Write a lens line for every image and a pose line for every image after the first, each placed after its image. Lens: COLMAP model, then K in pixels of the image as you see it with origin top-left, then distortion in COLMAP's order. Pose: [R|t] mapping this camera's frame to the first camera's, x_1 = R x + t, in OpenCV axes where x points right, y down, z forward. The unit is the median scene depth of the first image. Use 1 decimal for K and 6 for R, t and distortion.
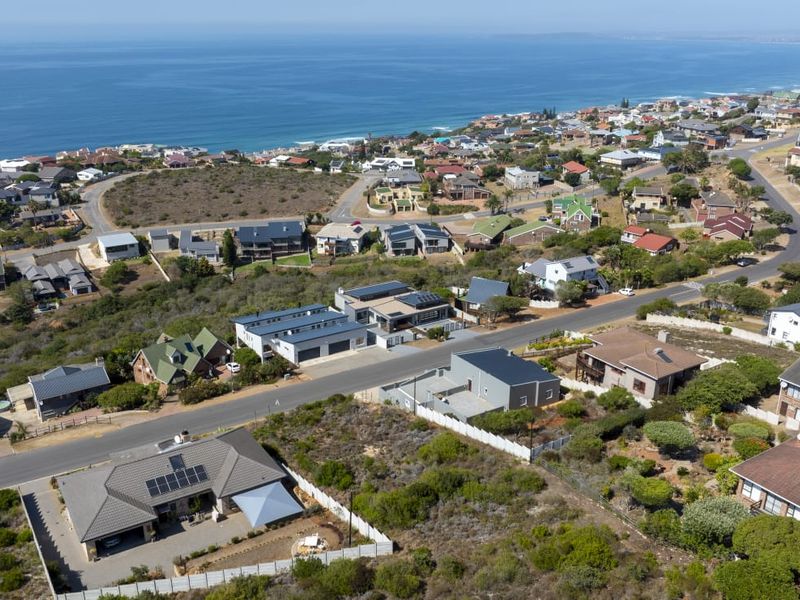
lens RADIAL K [[755.1, 0, 392.1], [0, 755.1, 301.9], [0, 0, 1]] dist [0.001462, -0.056411]
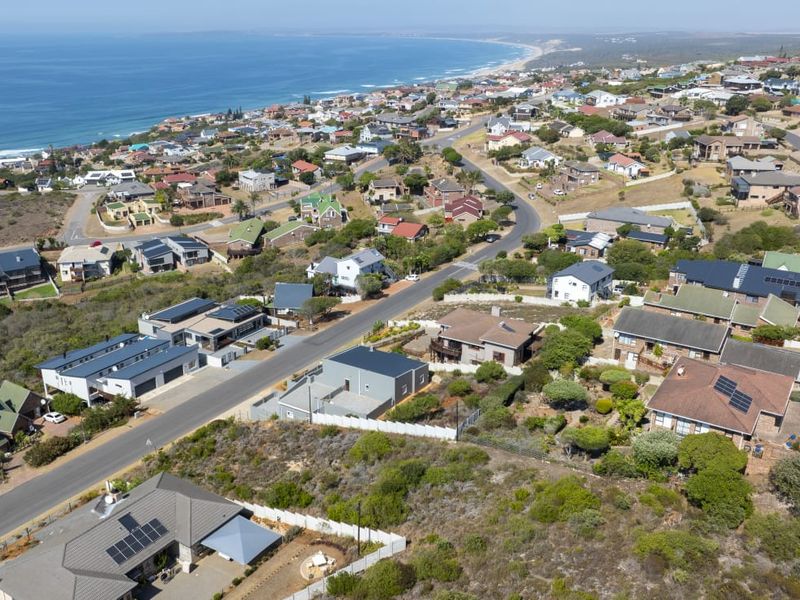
lens RADIAL K [[755.1, 0, 392.1], [0, 755.1, 301.9], [0, 0, 1]] dist [0.001462, -0.056411]
pose [[0.908205, -0.144421, 0.392819, -0.121135], [0.143366, 0.989146, 0.032196, -0.014579], [-0.393205, 0.027077, 0.919052, 0.007038]]
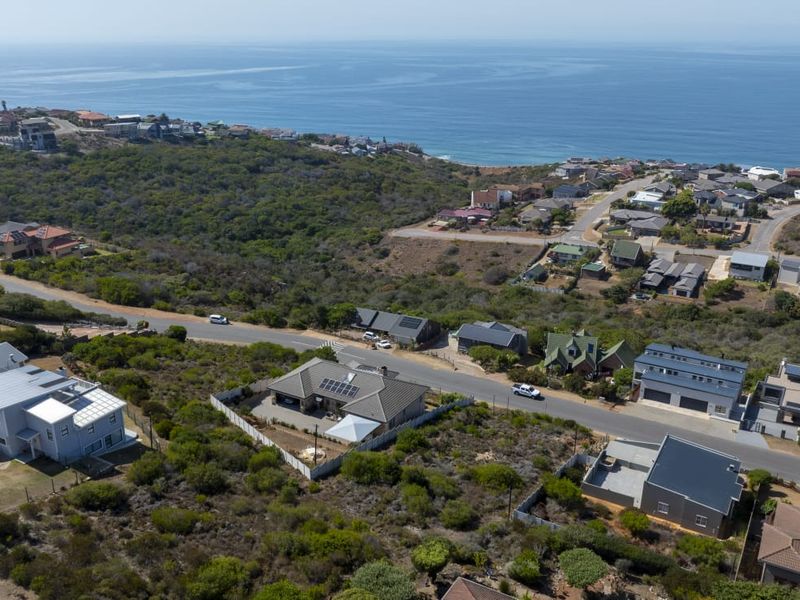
lens RADIAL K [[755.1, 0, 392.1], [0, 755.1, 301.9], [0, 0, 1]] dist [0.001462, -0.056411]
pose [[0.455658, 0.306354, -0.835777, 0.335685], [-0.308336, 0.935106, 0.174660, -0.071548], [0.835048, 0.178115, 0.520548, 0.120489]]
